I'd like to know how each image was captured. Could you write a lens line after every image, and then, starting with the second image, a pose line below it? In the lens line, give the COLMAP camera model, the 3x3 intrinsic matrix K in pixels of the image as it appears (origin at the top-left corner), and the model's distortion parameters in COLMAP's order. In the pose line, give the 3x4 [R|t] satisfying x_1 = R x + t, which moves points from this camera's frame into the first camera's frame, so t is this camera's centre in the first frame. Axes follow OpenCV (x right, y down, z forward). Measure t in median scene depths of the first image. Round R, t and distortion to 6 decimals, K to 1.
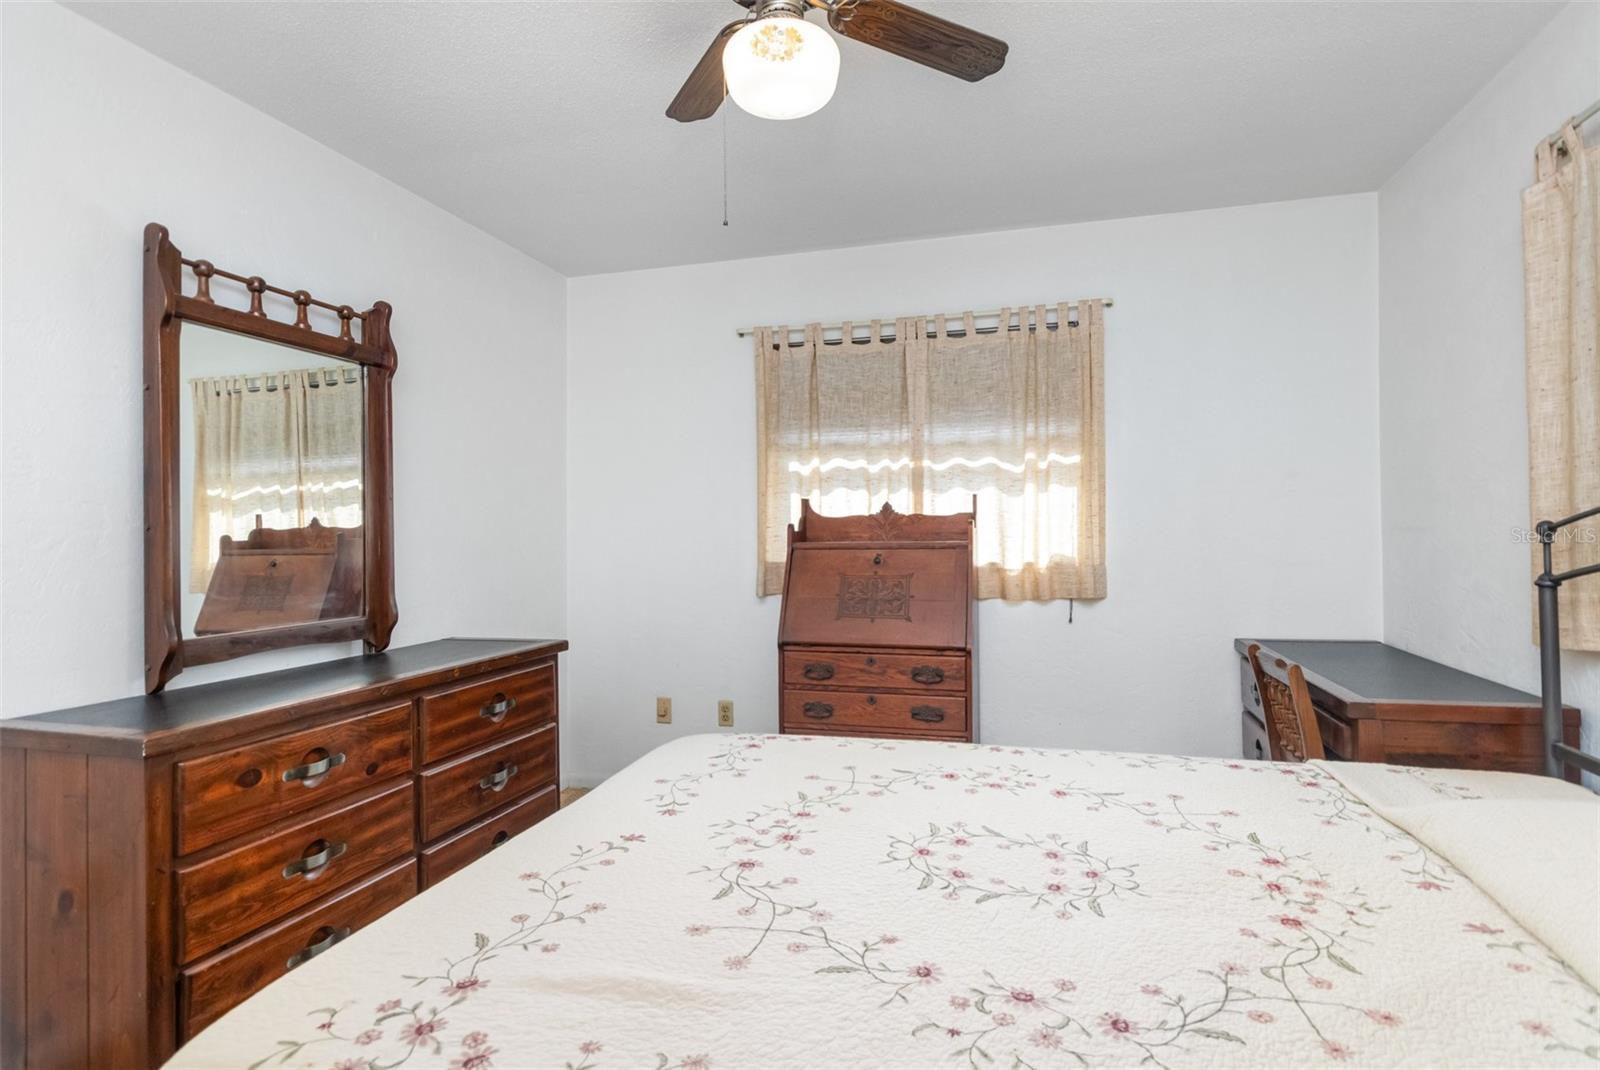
lens RADIAL K [[832.0, 0, 798.5], [0, 832.0, 528.7], [0, 0, 1]] dist [-0.000784, 0.000372]
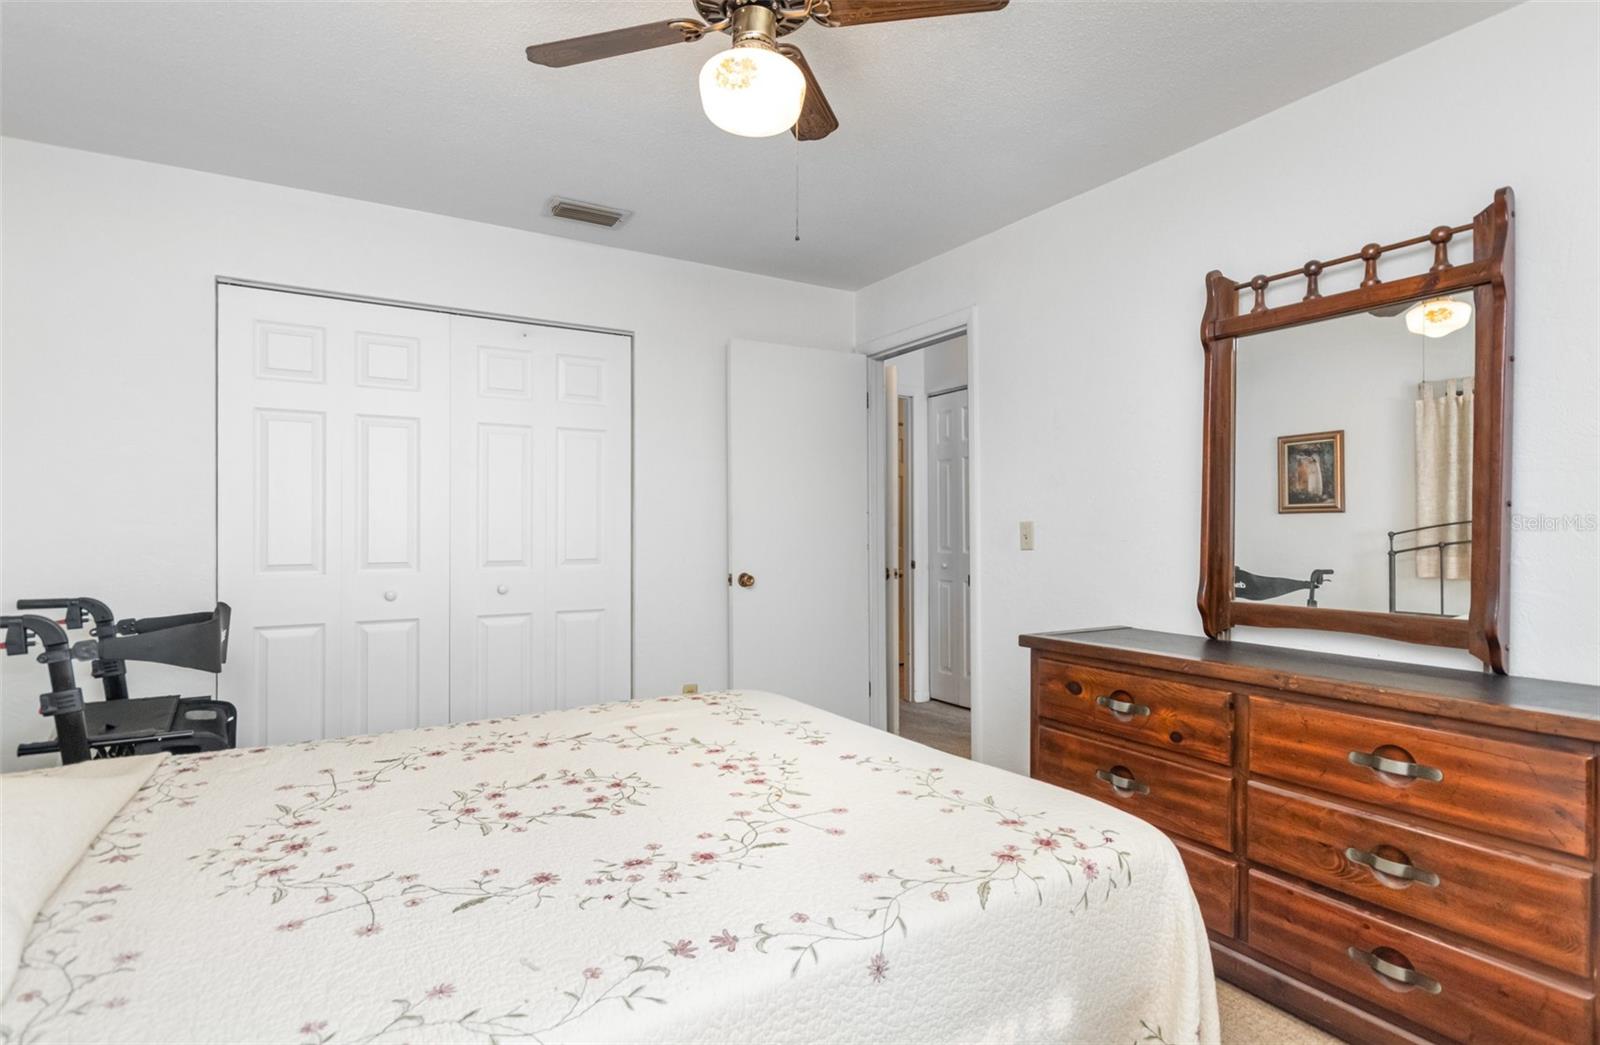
lens RADIAL K [[812.8, 0, 817.8], [0, 812.8, 531.0], [0, 0, 1]] dist [-0.000587, -0.001396]
pose [[-0.667055, 0.011257, -0.744923, 0.634022], [0.007551, 0.999937, 0.008349, 0.018140], [0.744970, -0.000056, -0.667098, 1.546248]]
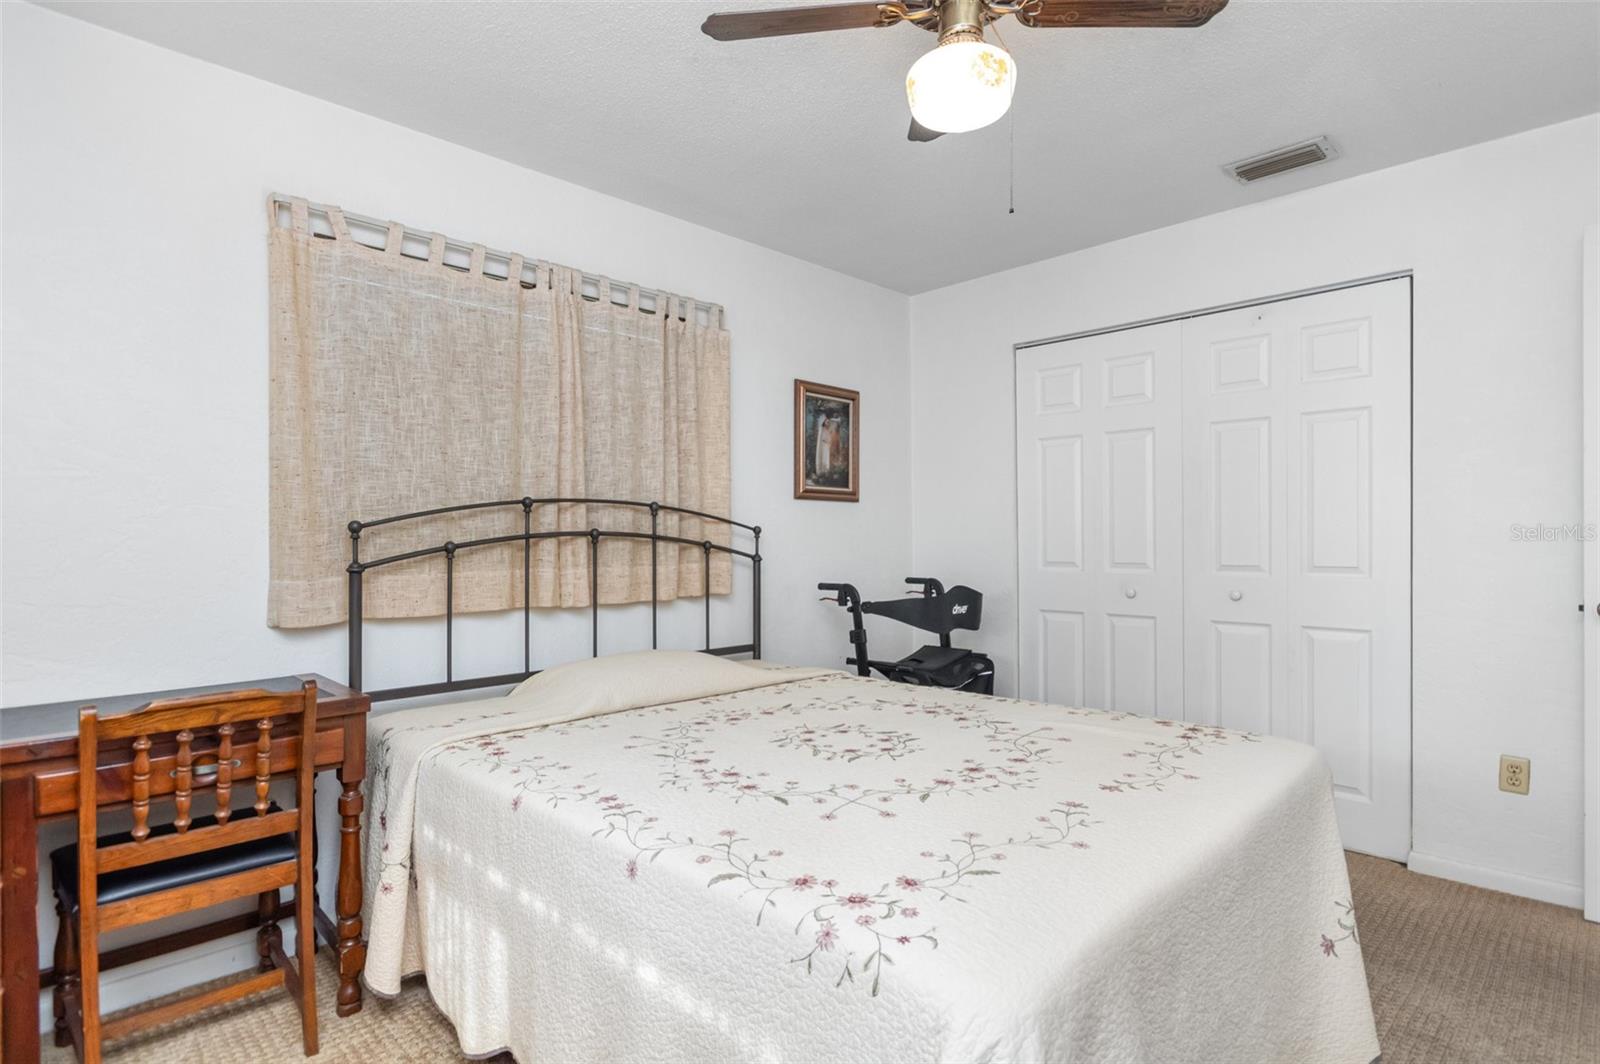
lens RADIAL K [[832.0, 0, 802.5], [0, 832.0, 542.1], [0, 0, 1]] dist [-0.000784, 0.000372]
pose [[-0.876032, 0.013598, 0.482061, -0.311687], [0.015647, 0.999878, 0.000229, 0.032386], [-0.481999, 0.007743, -0.876137, 1.783771]]
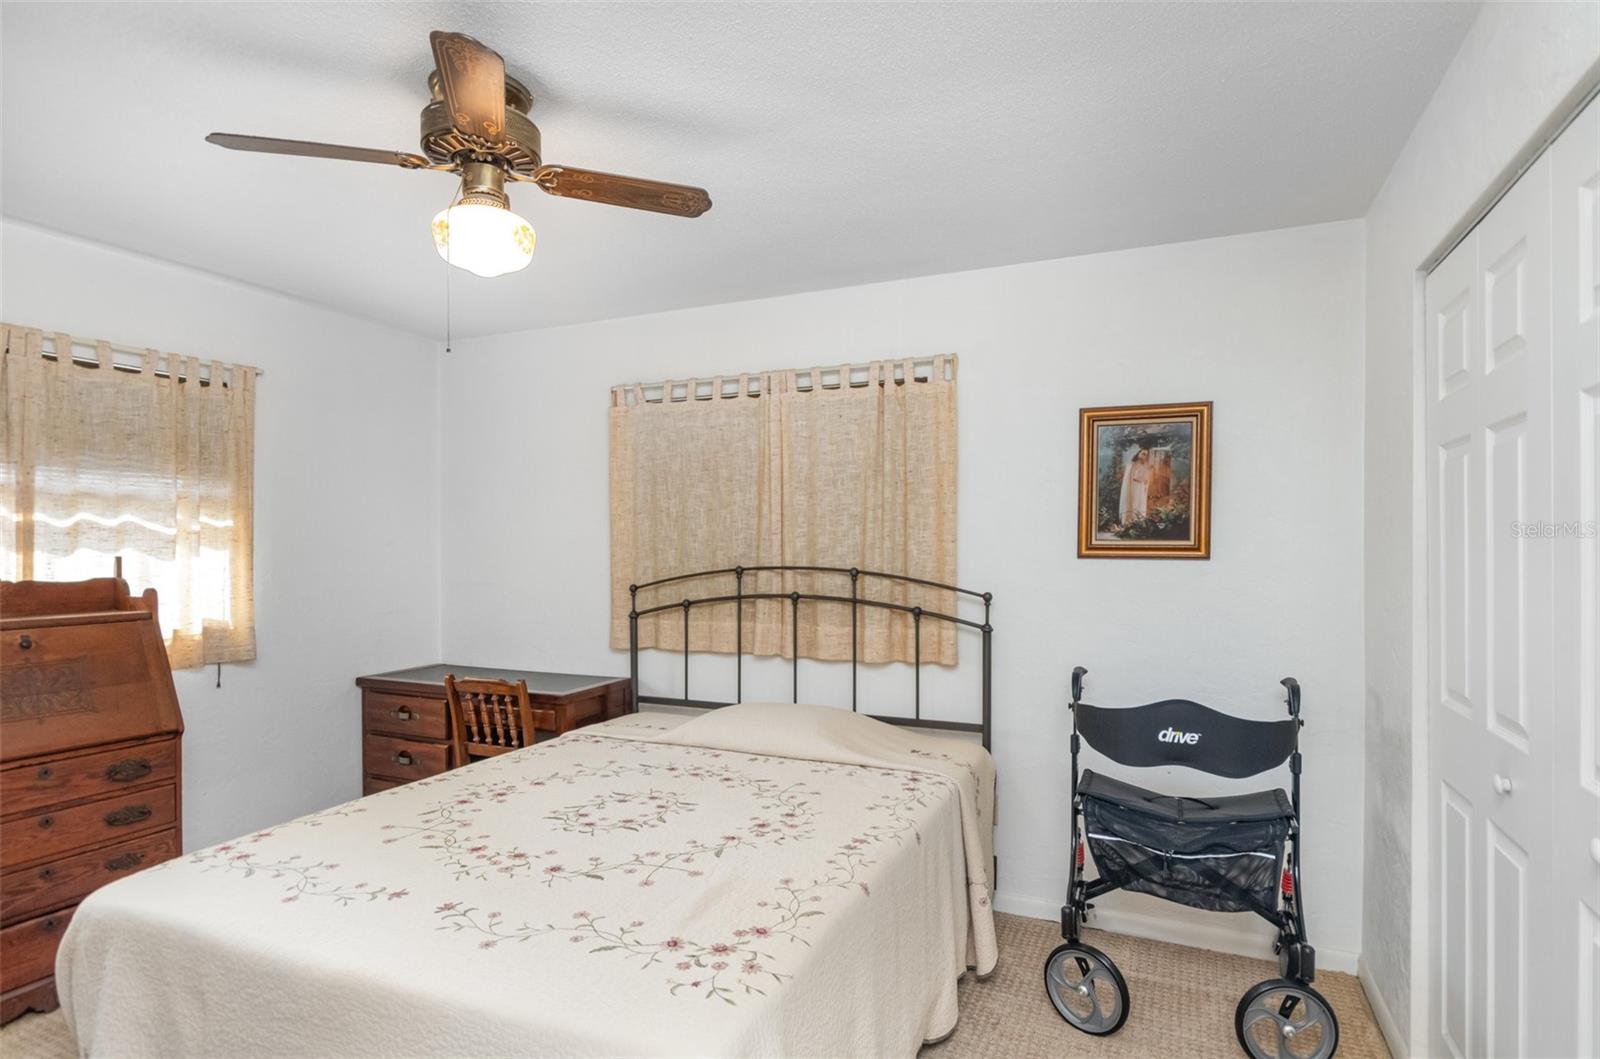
lens RADIAL K [[834.4, 0, 813.8], [0, 834.4, 569.3], [0, 0, 1]] dist [-0.001529, 0.000608]
pose [[0.133407, -0.013982, 0.990963, -1.007896], [-0.000045, 0.999900, 0.014114, -0.074318], [-0.991061, -0.001928, 0.133393, 0.309550]]
